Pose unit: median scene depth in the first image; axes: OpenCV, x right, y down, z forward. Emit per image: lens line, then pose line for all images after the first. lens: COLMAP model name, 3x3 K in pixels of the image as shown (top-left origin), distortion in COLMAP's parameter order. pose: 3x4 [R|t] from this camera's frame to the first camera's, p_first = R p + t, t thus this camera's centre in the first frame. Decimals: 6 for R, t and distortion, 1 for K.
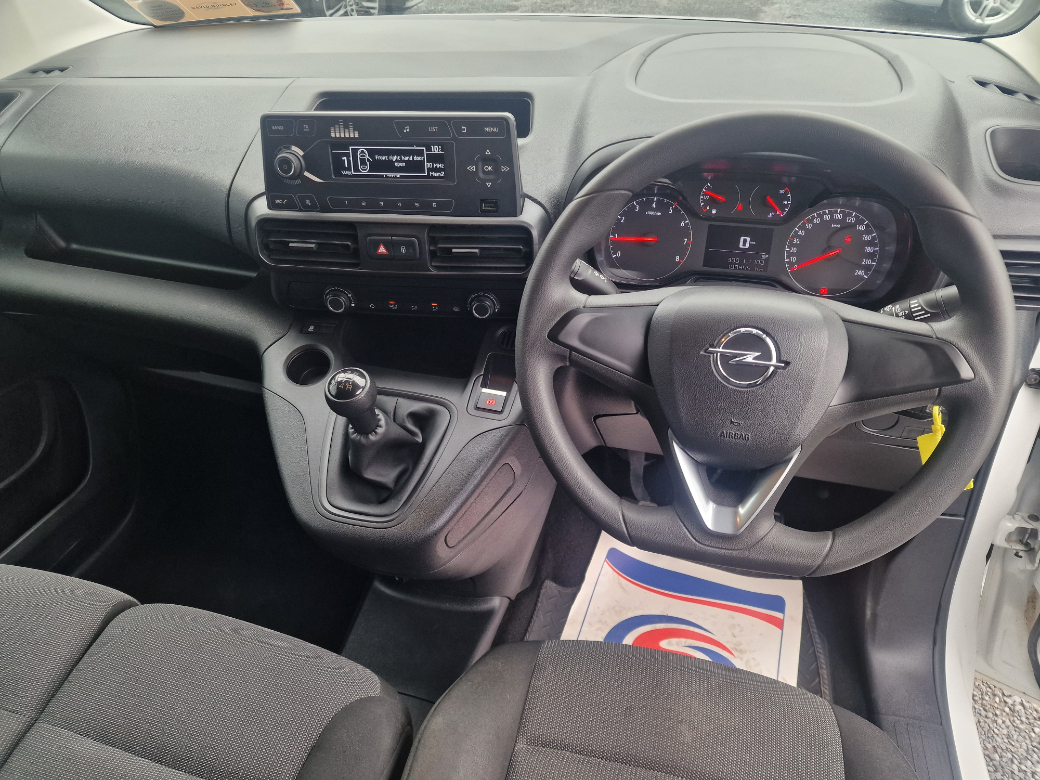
lens RADIAL K [[727.9, 0, 519.4], [0, 727.9, 387.9], [0, 0, 1]] dist [0.059598, -0.008892]
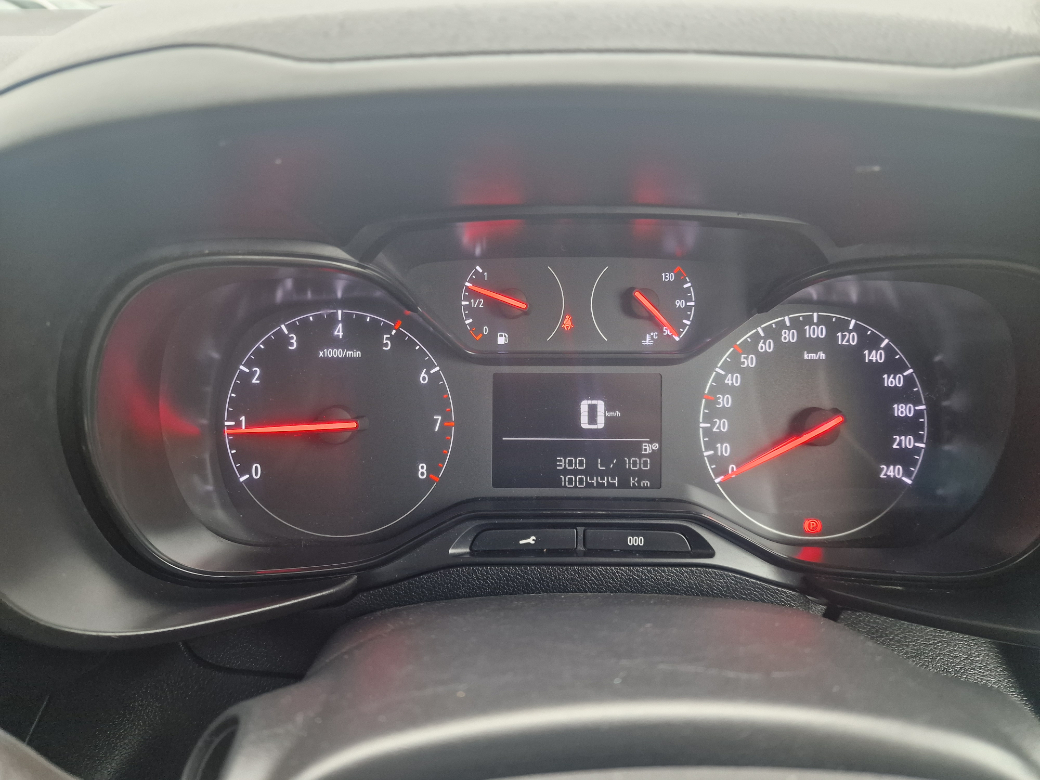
lens RADIAL K [[727.9, 0, 520.5], [0, 727.9, 392.4], [0, 0, 1]] dist [0.059598, -0.008892]
pose [[0.951907, -0.095310, 0.291185, 0.169016], [0.136714, 0.982655, -0.125289, -0.170756], [-0.274193, 0.159073, 0.948427, 0.670525]]
